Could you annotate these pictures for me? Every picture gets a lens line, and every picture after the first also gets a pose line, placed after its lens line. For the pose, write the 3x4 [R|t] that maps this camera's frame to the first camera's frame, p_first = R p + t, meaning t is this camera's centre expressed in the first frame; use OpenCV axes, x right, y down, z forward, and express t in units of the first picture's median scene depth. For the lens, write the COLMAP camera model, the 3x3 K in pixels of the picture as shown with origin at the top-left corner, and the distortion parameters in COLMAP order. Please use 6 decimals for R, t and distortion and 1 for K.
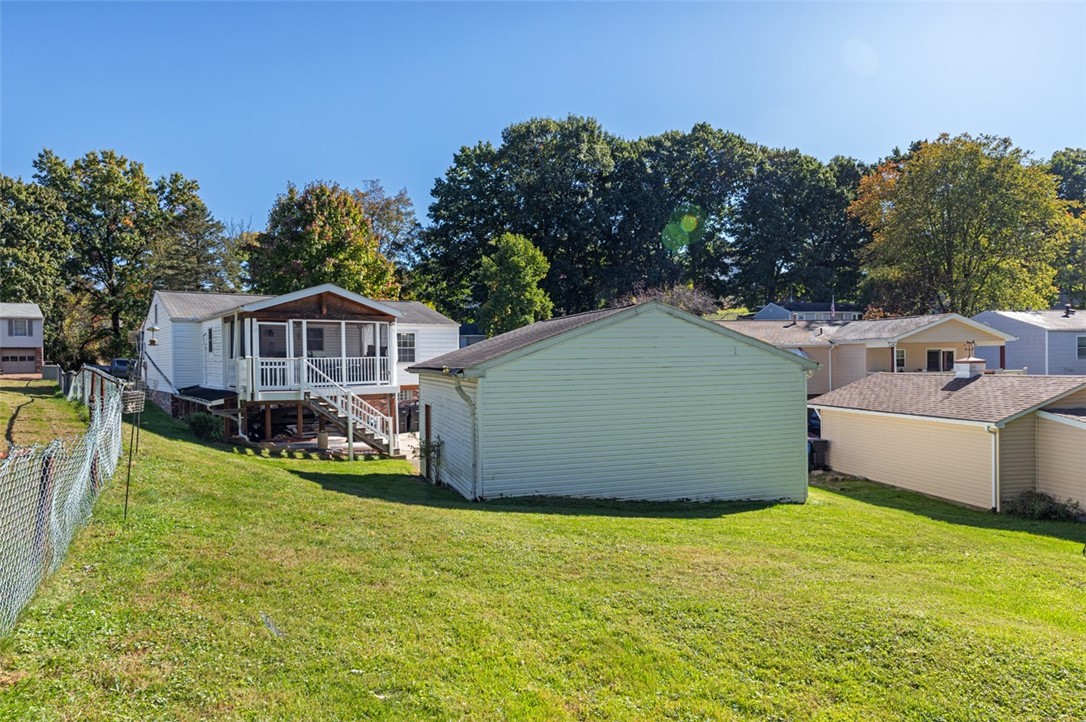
lens RADIAL K [[719.1, 0, 543.0], [0, 719.1, 361.0], [0, 0, 1]] dist [0.007211, -0.002781]
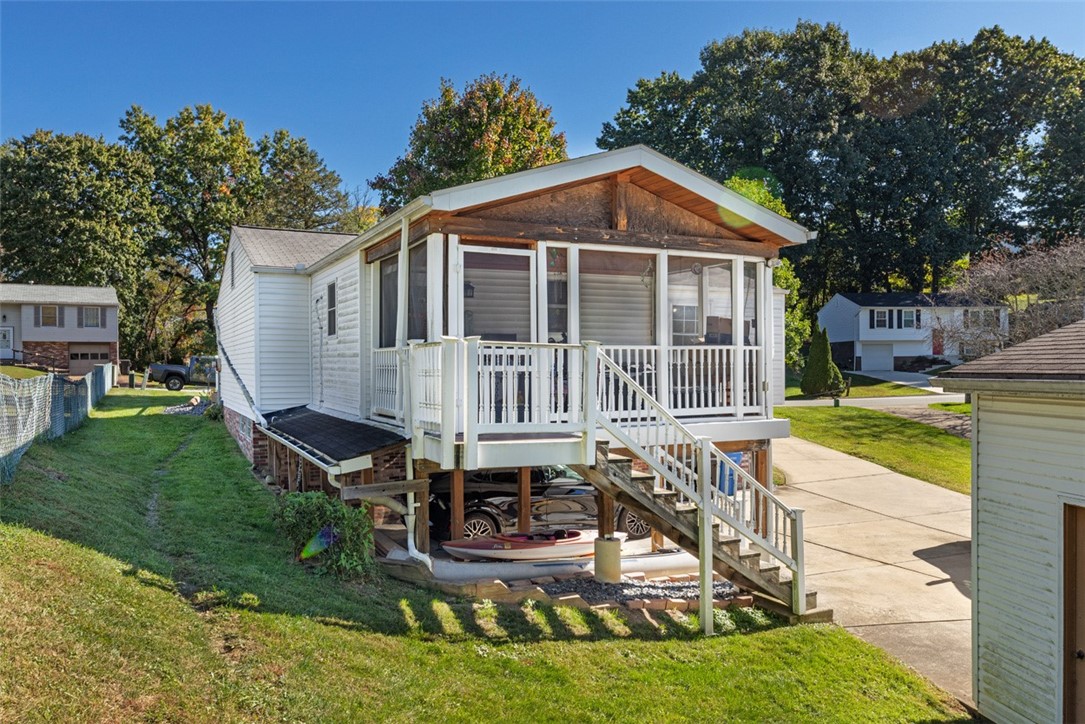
lens RADIAL K [[727.5, 0, 542.5], [0, 727.5, 362.0], [0, 0, 1]] dist [-0.005722, -0.000356]
pose [[0.991616, 0.008036, -0.128969, -0.119979], [-0.008789, 0.999947, -0.005269, 0.002592], [0.128920, 0.006359, 0.991635, 0.249514]]
